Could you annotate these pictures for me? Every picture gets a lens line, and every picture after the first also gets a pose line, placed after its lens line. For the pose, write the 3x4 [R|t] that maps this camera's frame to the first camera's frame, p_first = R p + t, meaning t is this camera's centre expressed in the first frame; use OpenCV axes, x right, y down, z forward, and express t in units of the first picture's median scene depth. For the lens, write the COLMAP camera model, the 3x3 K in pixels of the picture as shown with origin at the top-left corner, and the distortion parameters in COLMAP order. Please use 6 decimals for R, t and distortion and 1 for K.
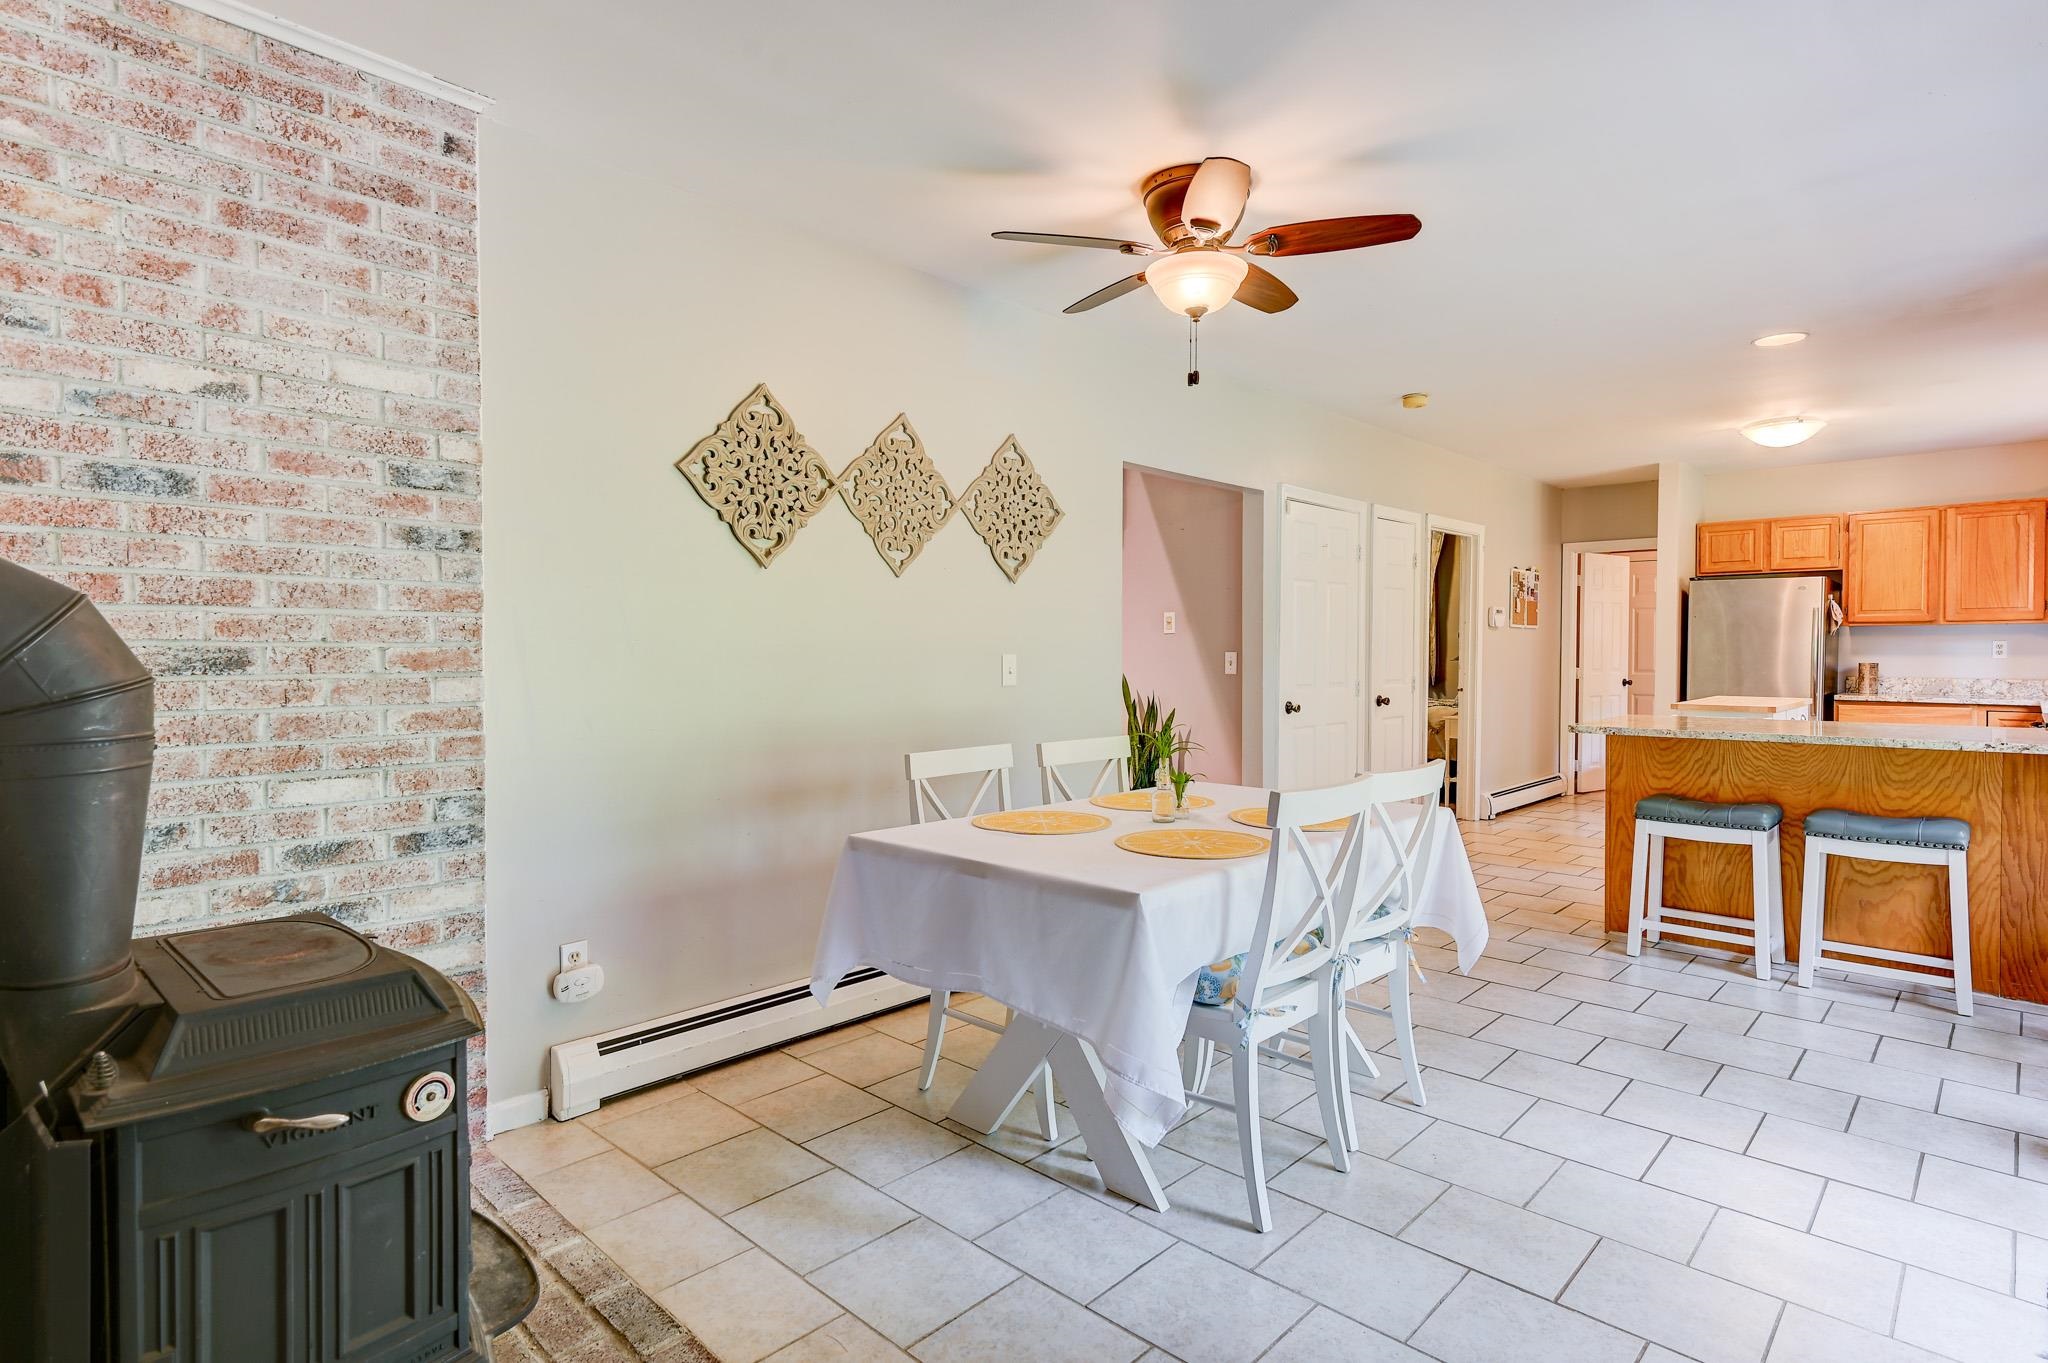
lens RADIAL K [[1053.0, 0, 1017.2], [0, 1053.0, 675.9], [0, 0, 1]] dist [0.003415, 0.001022]
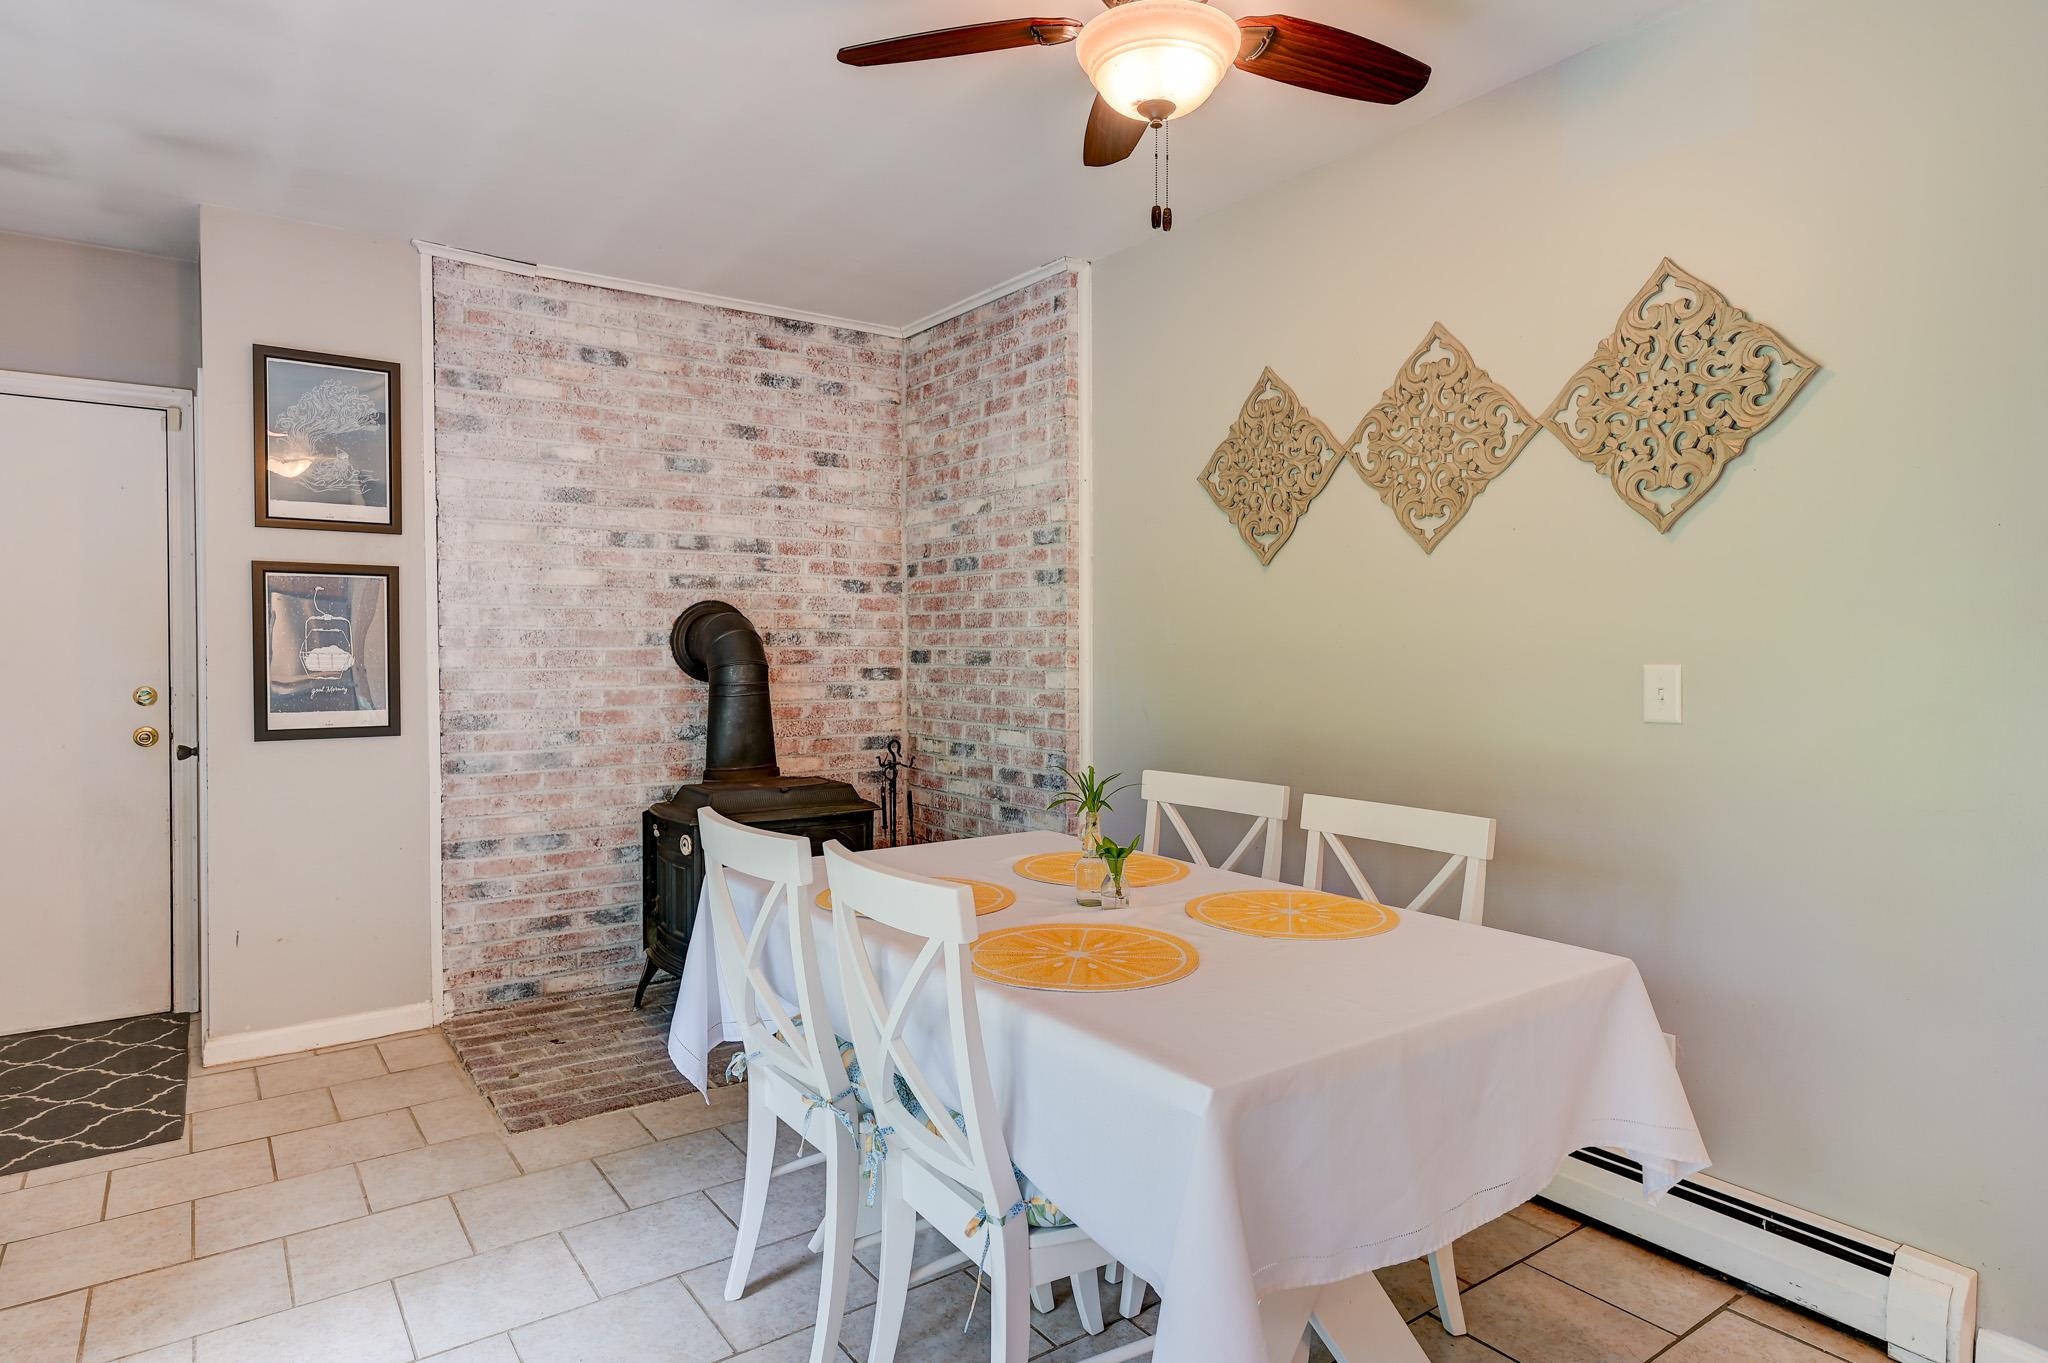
lens RADIAL K [[1141.0, 0, 1024.9], [0, 1141.0, 672.1], [0, 0, 1]] dist [0.001205, 0.000298]
pose [[-0.186096, 0.019245, -0.982343, 1.073260], [-0.026341, 0.999351, 0.024568, -0.037164], [0.982178, 0.030448, -0.185469, 1.333208]]
